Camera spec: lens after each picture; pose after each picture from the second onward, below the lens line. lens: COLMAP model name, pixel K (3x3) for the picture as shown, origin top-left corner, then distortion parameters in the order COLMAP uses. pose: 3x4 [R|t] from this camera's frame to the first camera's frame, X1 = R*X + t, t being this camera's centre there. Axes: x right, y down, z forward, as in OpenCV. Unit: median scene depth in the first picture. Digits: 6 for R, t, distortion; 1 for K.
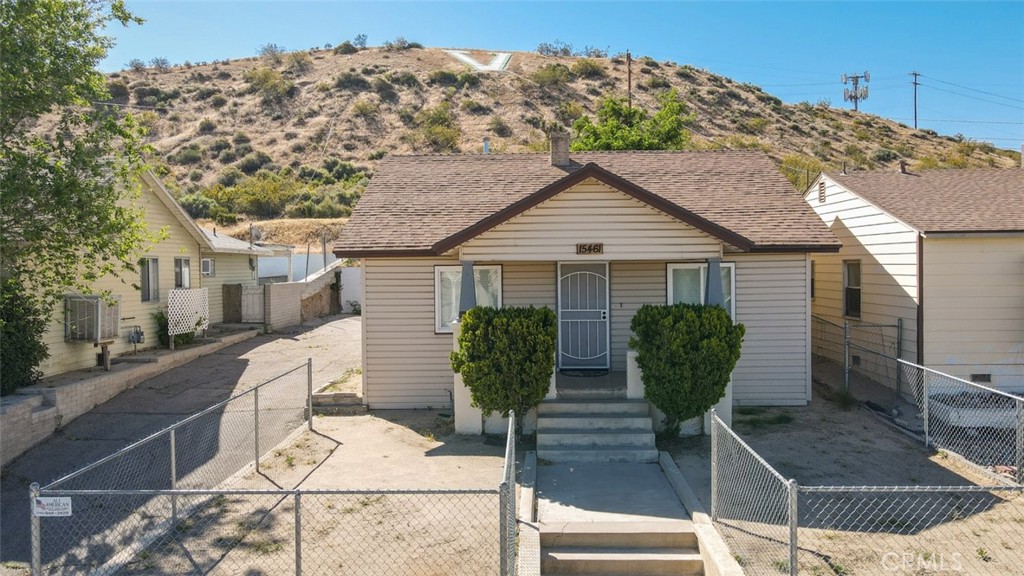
lens RADIAL K [[753.4, 0, 512.0], [0, 753.4, 288.0], [0, 0, 1]] dist [0.007065, 0.005072]
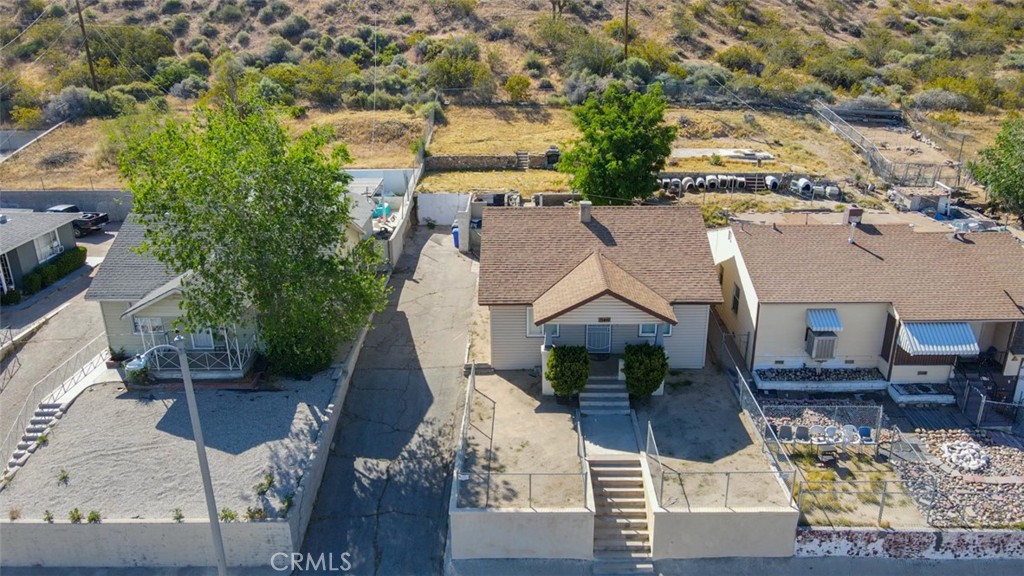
lens RADIAL K [[753.4, 0, 512.0], [0, 753.4, 288.0], [0, 0, 1]] dist [0.007065, 0.005072]
pose [[0.999769, -0.007934, 0.019957, -0.039339], [0.000955, 0.944762, 0.327756, -0.160584], [-0.021455, -0.327662, 0.944552, -0.195544]]
